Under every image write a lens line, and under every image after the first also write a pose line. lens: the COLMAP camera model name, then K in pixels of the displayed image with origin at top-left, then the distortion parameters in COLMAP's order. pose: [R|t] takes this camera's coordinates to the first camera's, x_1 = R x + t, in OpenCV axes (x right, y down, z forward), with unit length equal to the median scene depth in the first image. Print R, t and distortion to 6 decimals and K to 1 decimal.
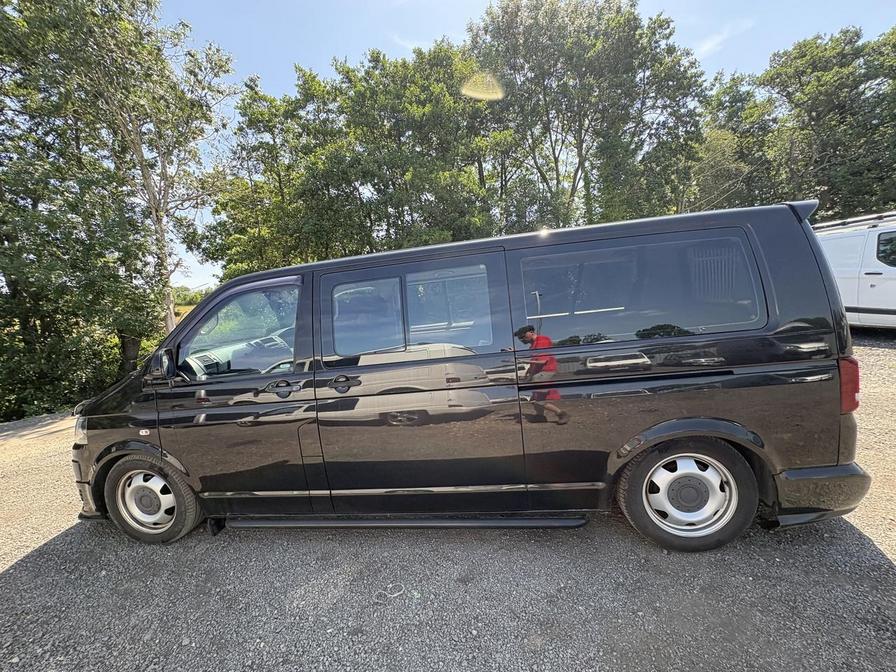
lens RADIAL K [[358.6, 0, 451.3], [0, 358.6, 337.6], [0, 0, 1]] dist [-0.004021, 0.000859]
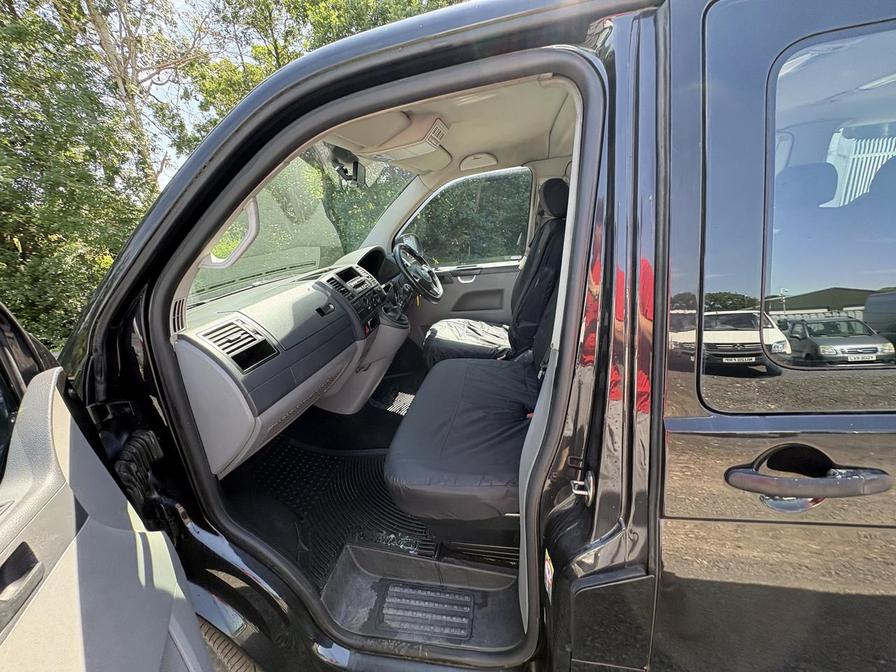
lens RADIAL K [[358.6, 0, 447.8], [0, 358.6, 339.4], [0, 0, 1]] dist [-0.004021, 0.000859]
pose [[0.999531, 0.013178, -0.027644, -0.116829], [-0.006773, 0.975453, 0.220101, -0.004312], [0.029865, -0.219811, 0.975085, 0.166135]]
